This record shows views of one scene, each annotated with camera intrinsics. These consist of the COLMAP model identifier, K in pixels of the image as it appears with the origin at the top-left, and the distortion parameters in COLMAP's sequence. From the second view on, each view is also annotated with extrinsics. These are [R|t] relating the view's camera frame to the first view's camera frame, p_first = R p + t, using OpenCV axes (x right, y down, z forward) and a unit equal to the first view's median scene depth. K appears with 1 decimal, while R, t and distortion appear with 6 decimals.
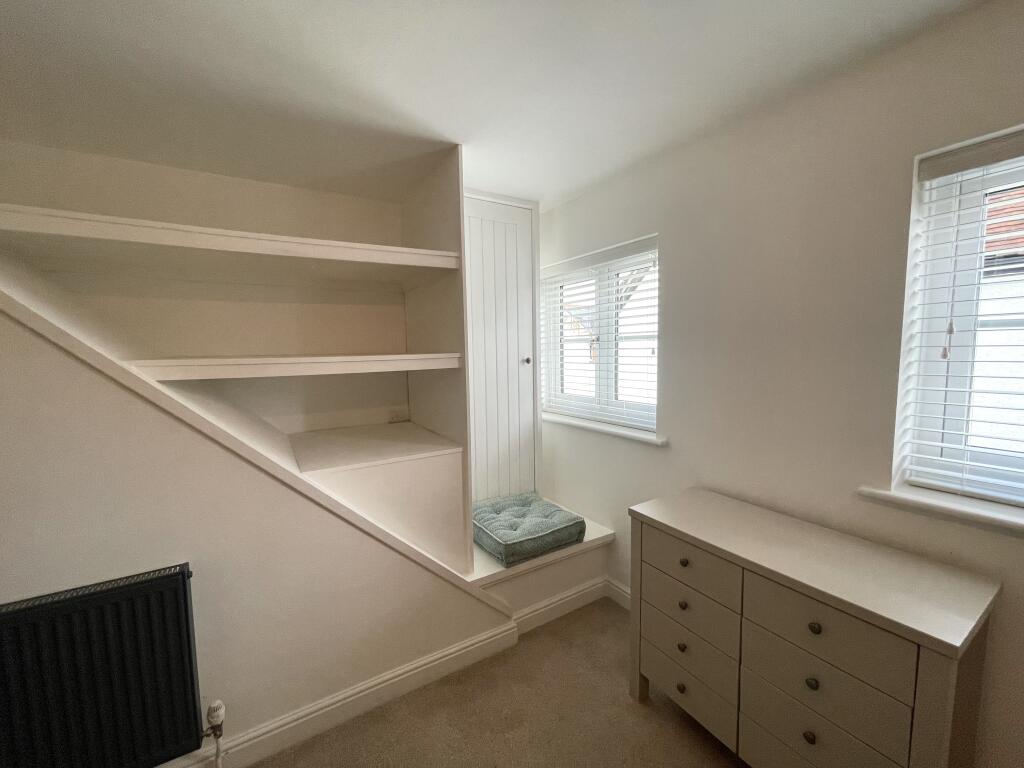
lens RADIAL K [[410.5, 0, 512.1], [0, 410.5, 382.0], [0, 0, 1]] dist [-0.003535, -0.000244]
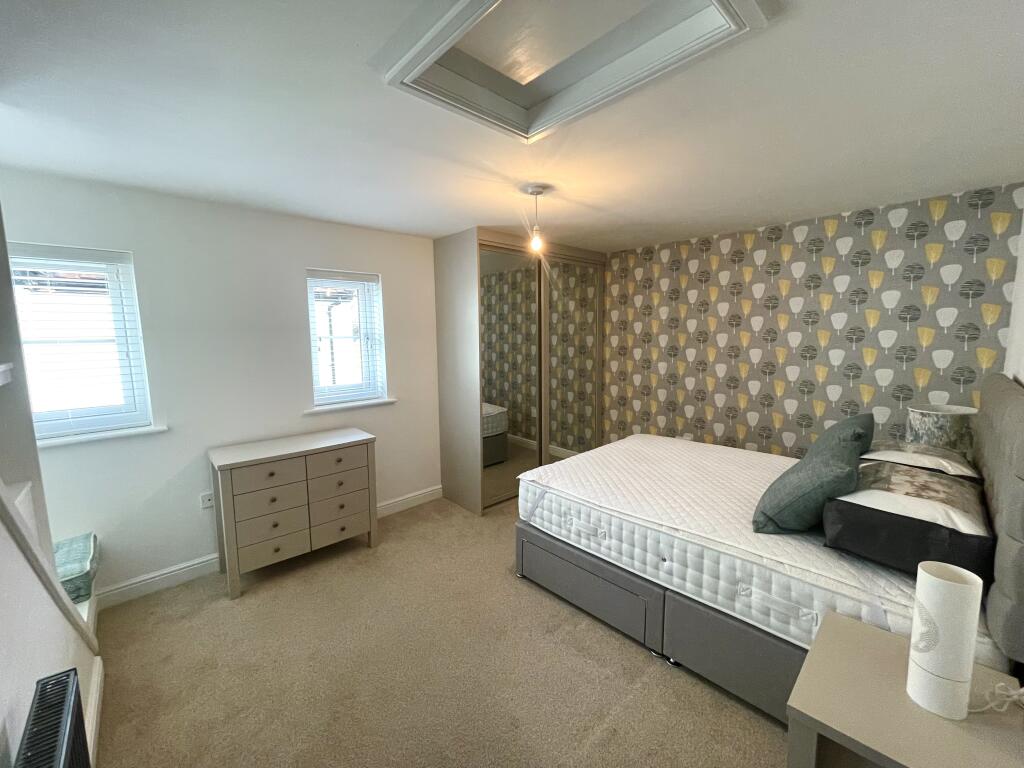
lens RADIAL K [[410.5, 0, 511.7], [0, 410.5, 380.6], [0, 0, 1]] dist [-0.003535, -0.000244]
pose [[-0.192246, -0.092748, 0.976954, -1.100045], [0.096457, 0.988917, 0.112865, -0.033500], [-0.976595, 0.115932, -0.181169, 0.223166]]
